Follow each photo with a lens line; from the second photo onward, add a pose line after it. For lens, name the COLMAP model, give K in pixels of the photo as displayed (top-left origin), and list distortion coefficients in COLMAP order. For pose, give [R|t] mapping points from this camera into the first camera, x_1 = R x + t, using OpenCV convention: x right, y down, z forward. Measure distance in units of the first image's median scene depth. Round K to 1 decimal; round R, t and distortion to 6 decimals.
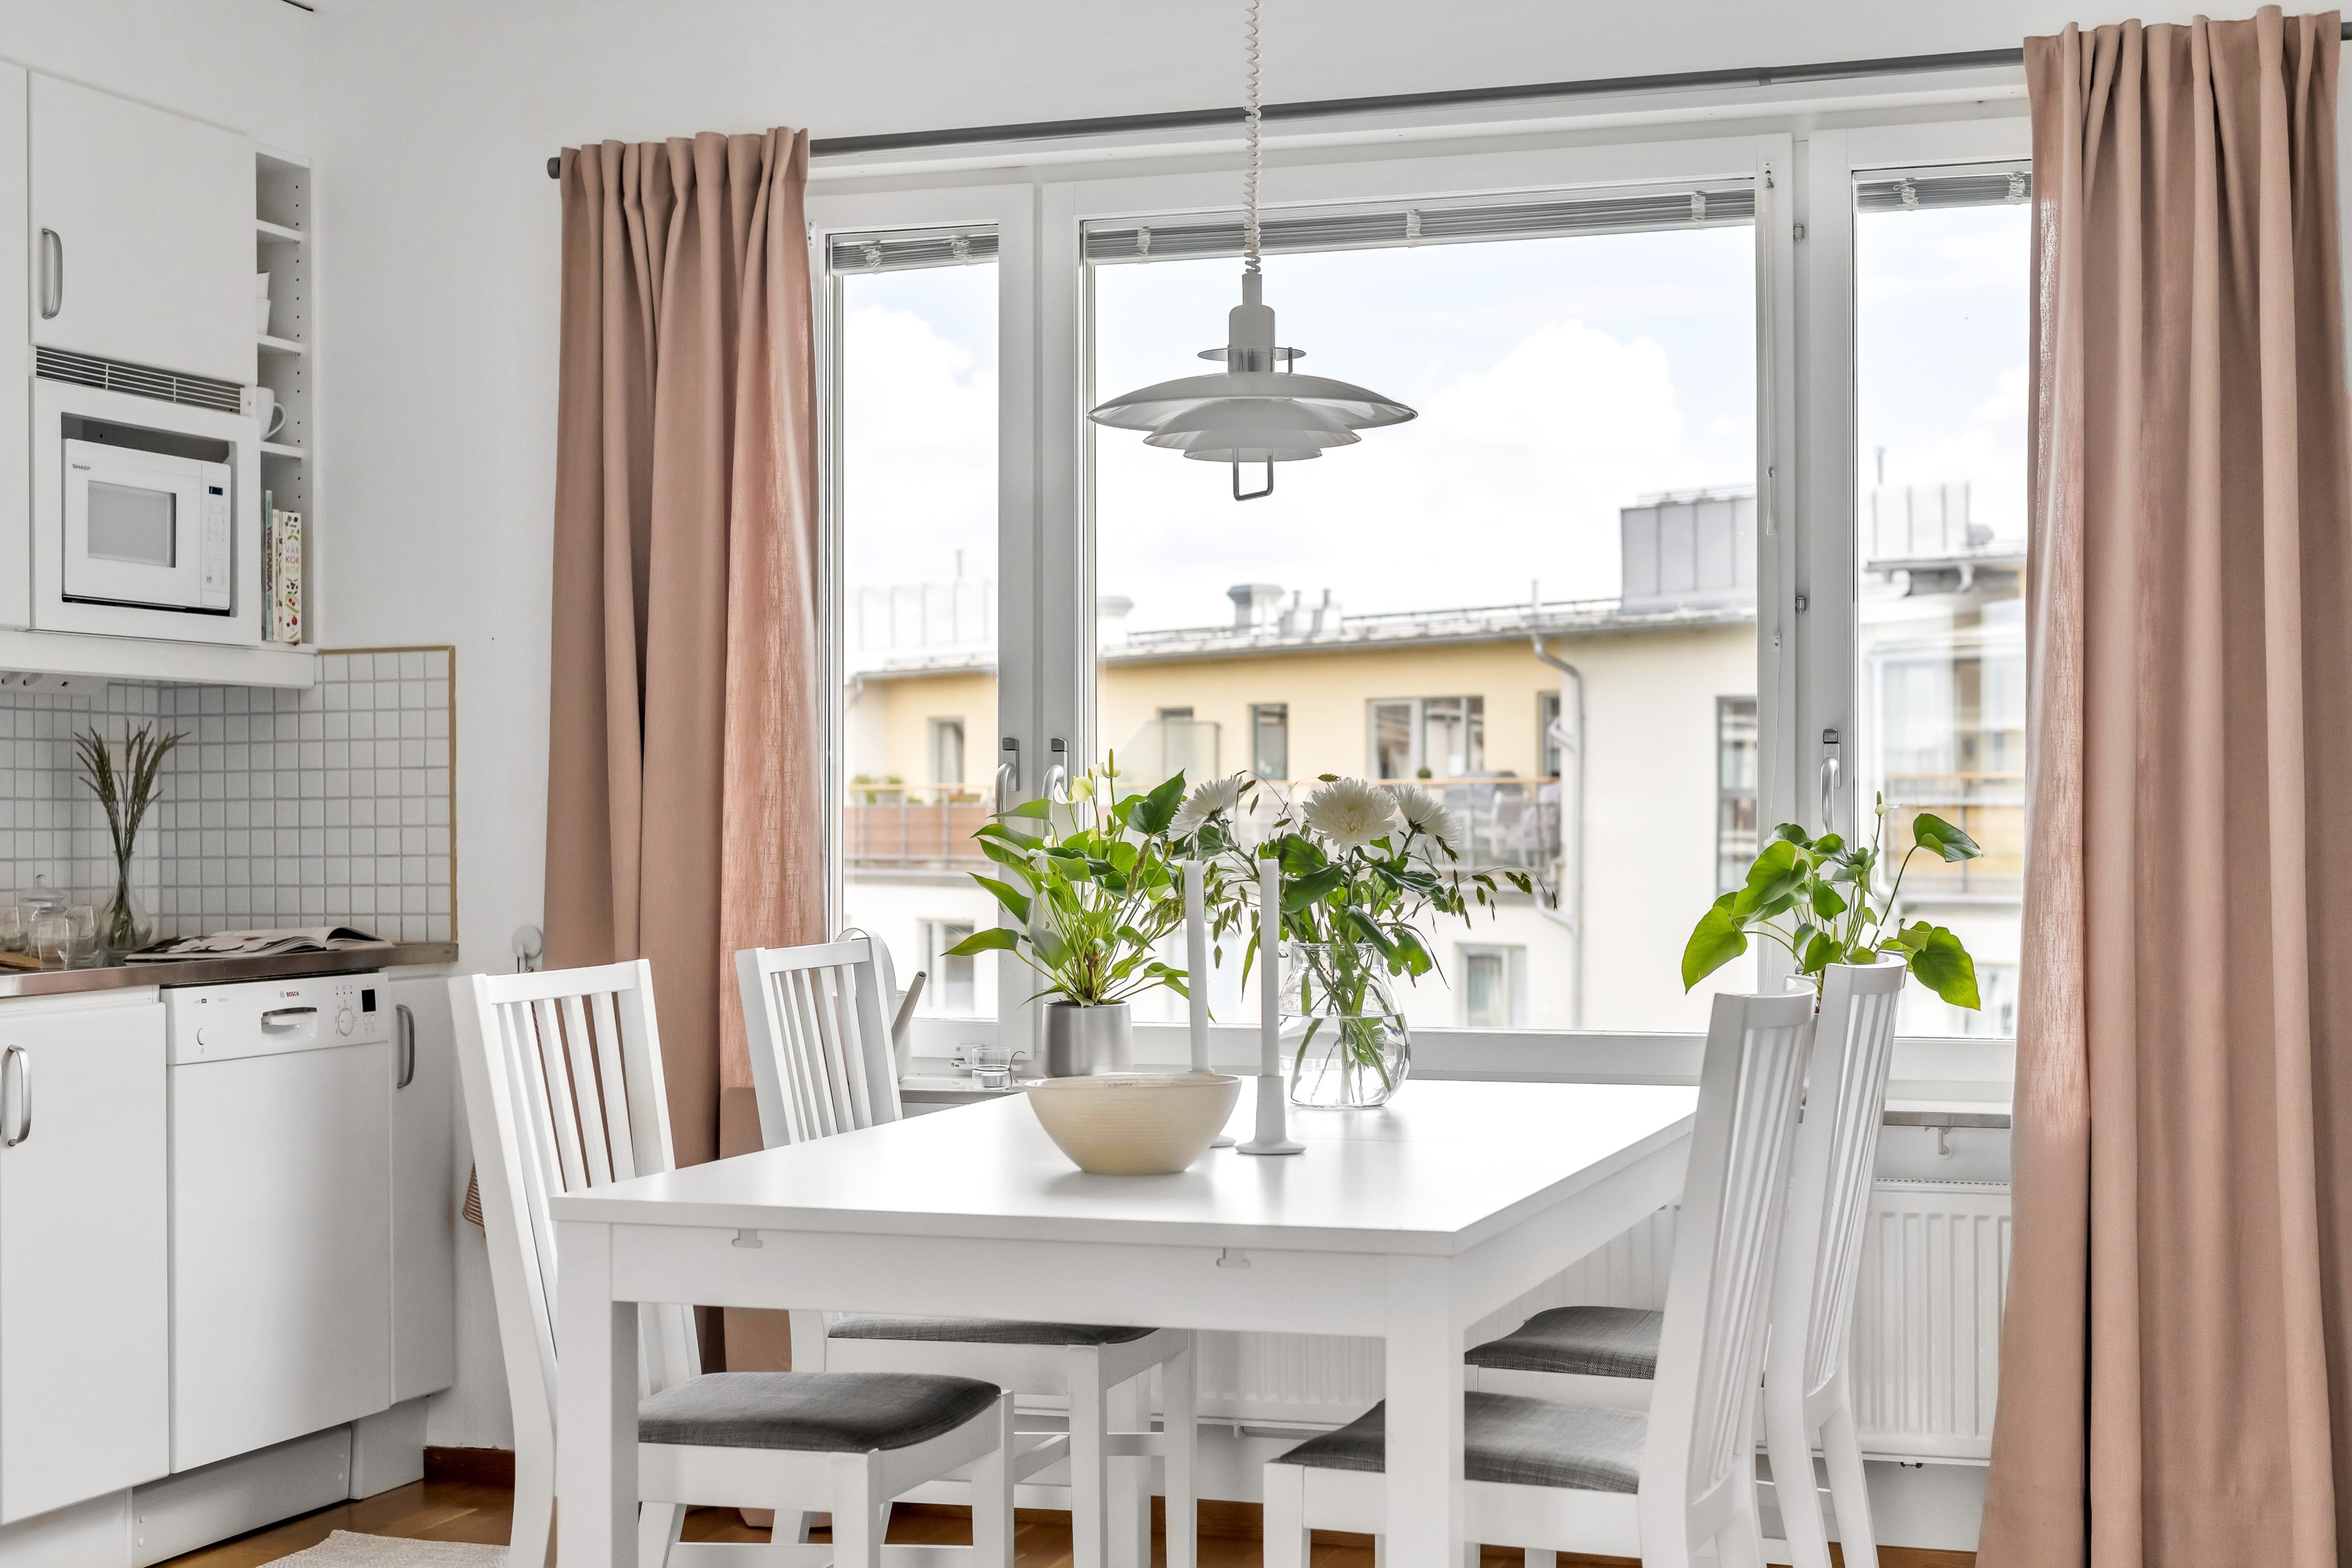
lens RADIAL K [[3476.8, 0, 1176.0], [0, 3476.8, 784.0], [0, 0, 1]] dist [0.001230, -0.016869]
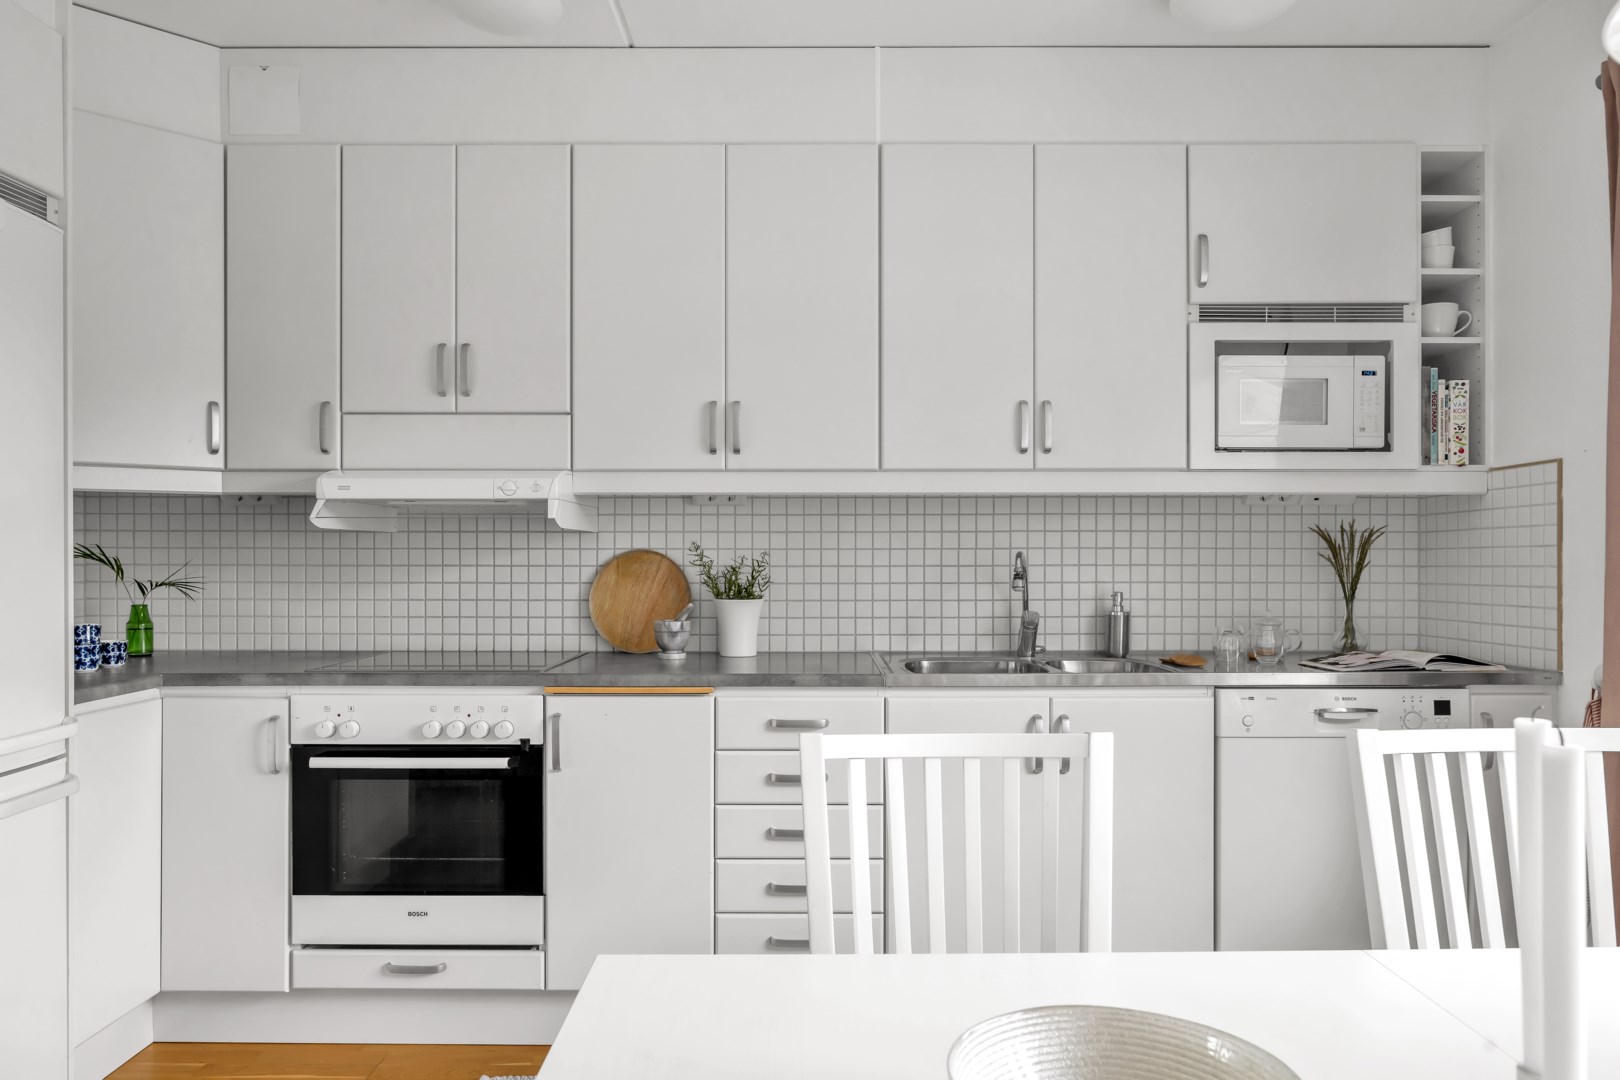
lens RADIAL K [[1031.9, 0, 808.8], [0, 1031.9, 564.3], [0, 0, 1]] dist [-0.017707, -0.001111]
pose [[0.318642, 0.005596, -0.947859, 0.092062], [0.008408, 0.999927, 0.008729, -0.003468], [0.947838, -0.010751, 0.318571, 0.642705]]
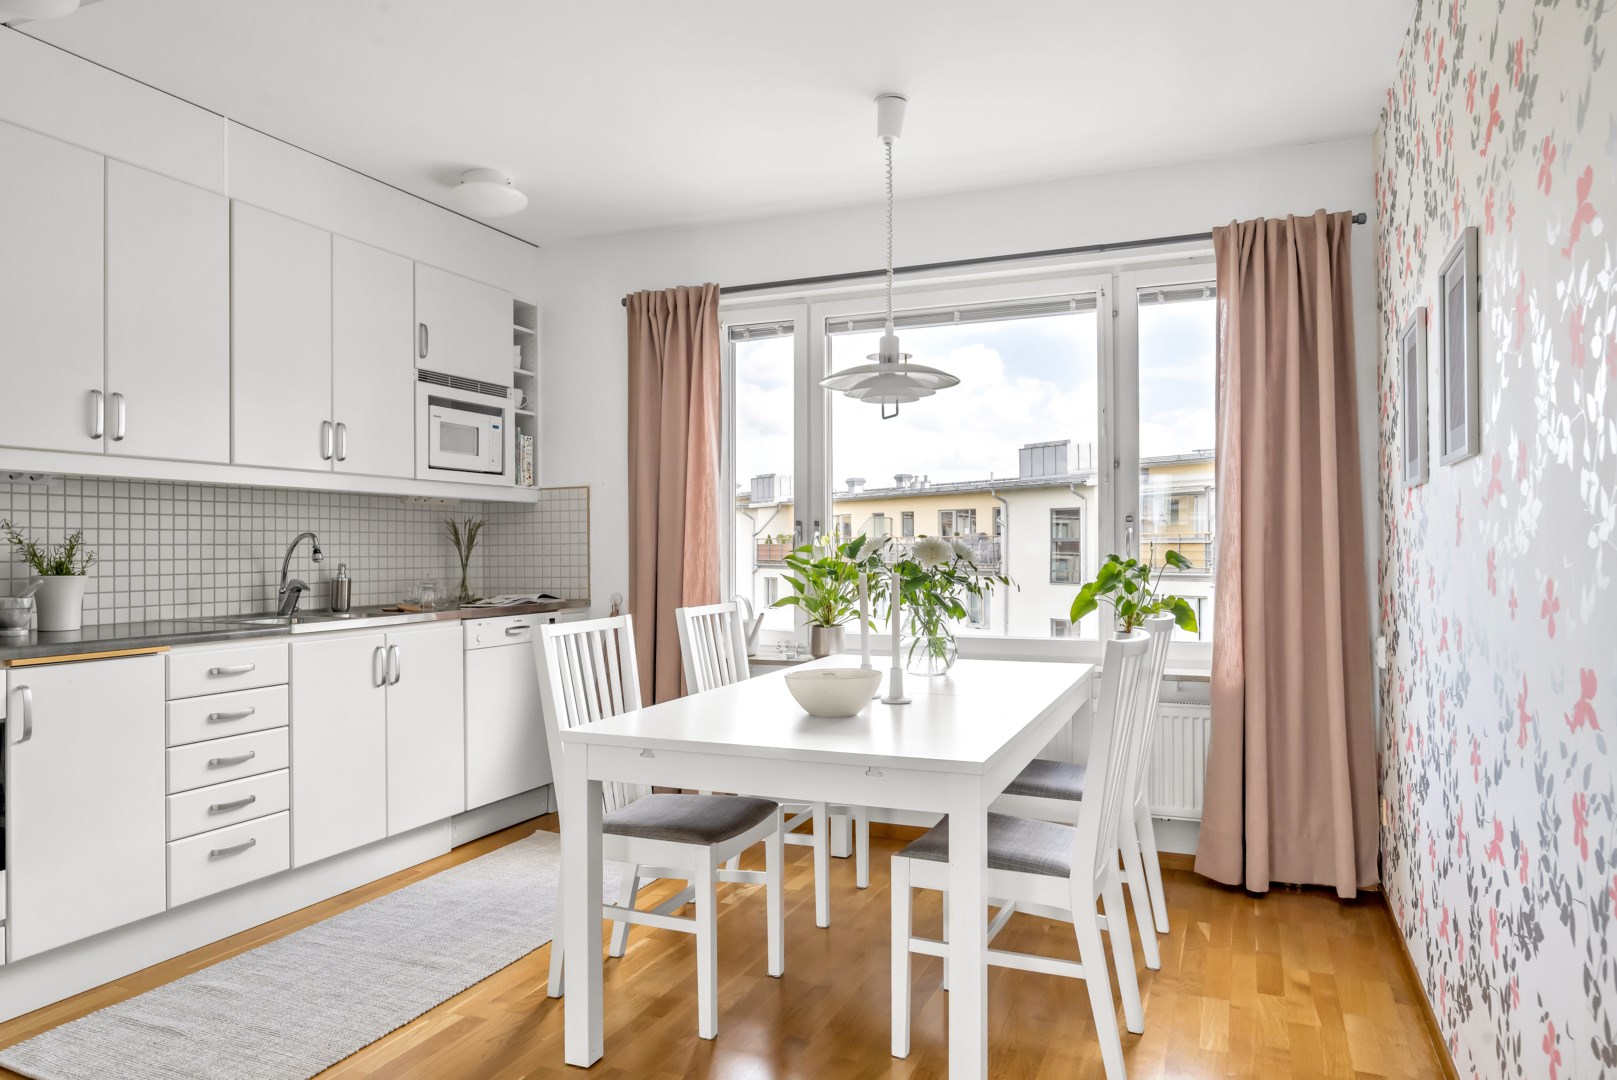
lens RADIAL K [[1067.2, 0, 808.5], [0, 1067.2, 540.0], [0, 0, 1]] dist [-0.009282, 0.001050]
pose [[0.997787, -0.001768, -0.066472, 0.012421], [0.001945, 0.999995, 0.002593, -0.001067], [0.066467, -0.002716, 0.997785, 0.227794]]
